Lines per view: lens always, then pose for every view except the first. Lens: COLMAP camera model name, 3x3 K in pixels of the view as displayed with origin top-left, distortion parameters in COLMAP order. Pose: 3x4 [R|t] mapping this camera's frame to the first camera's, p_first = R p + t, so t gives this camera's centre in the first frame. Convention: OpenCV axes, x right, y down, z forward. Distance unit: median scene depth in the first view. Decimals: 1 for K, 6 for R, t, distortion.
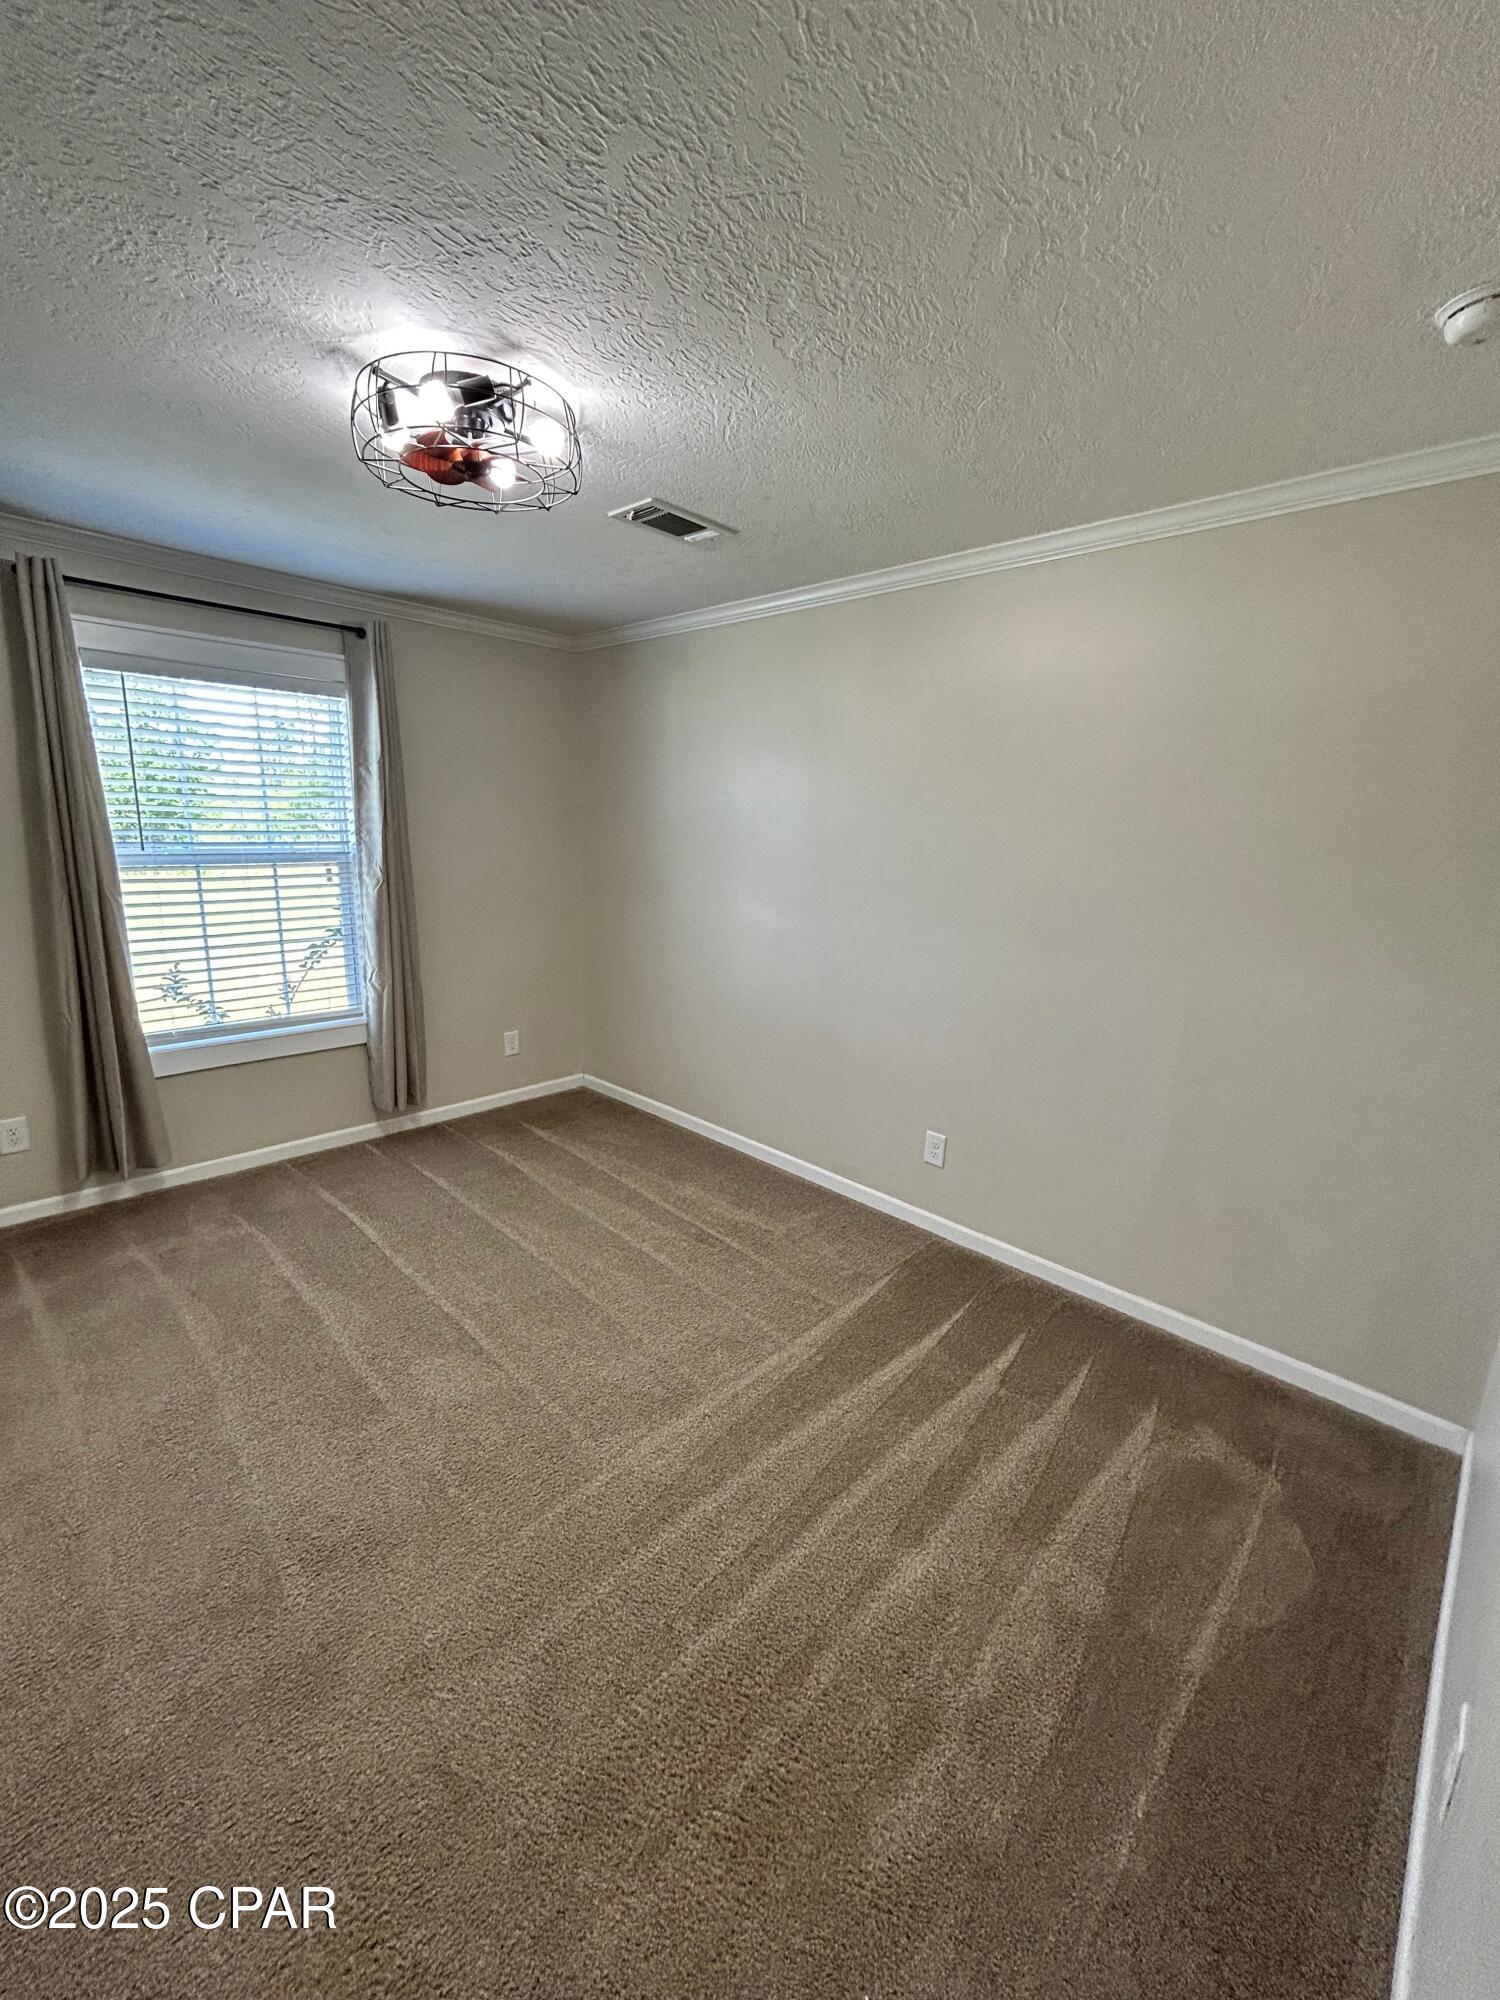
lens RADIAL K [[805.2, 0, 750.3], [0, 805.2, 994.9], [0, 0, 1]] dist [0.002979, -0.000147]
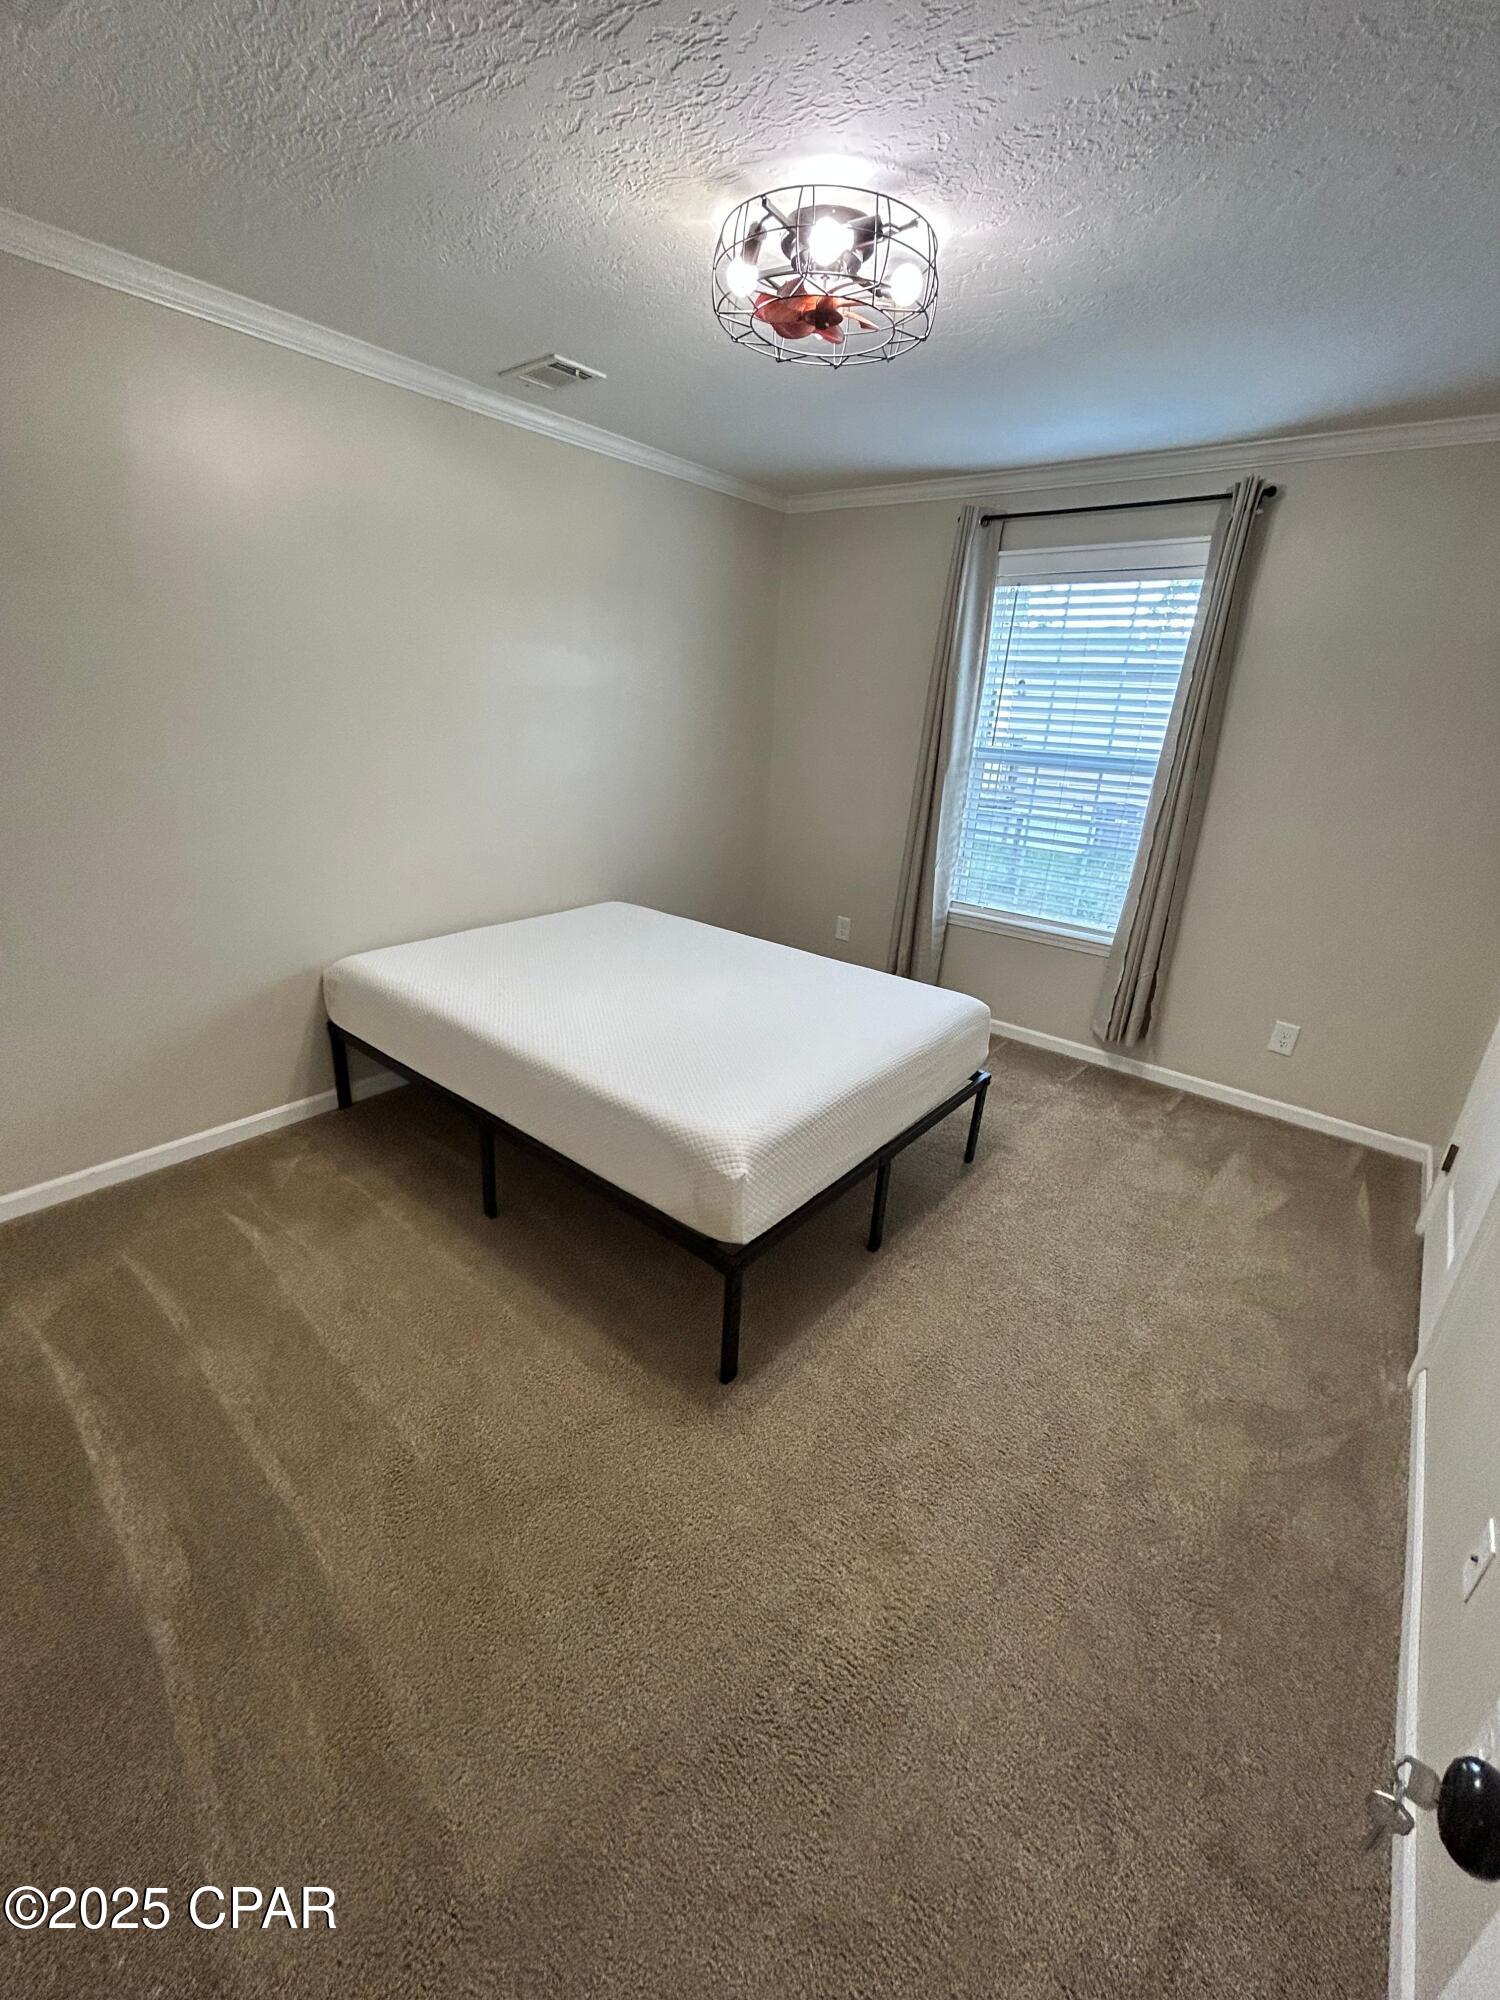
lens RADIAL K [[805.2, 0, 751.7], [0, 805.2, 993.3], [0, 0, 1]] dist [0.002979, -0.000147]
pose [[0.090878, 0.314244, -0.944982, 0.367973], [-0.259776, 0.923536, 0.282130, -0.063879], [0.961383, 0.219844, 0.165562, 0.406988]]
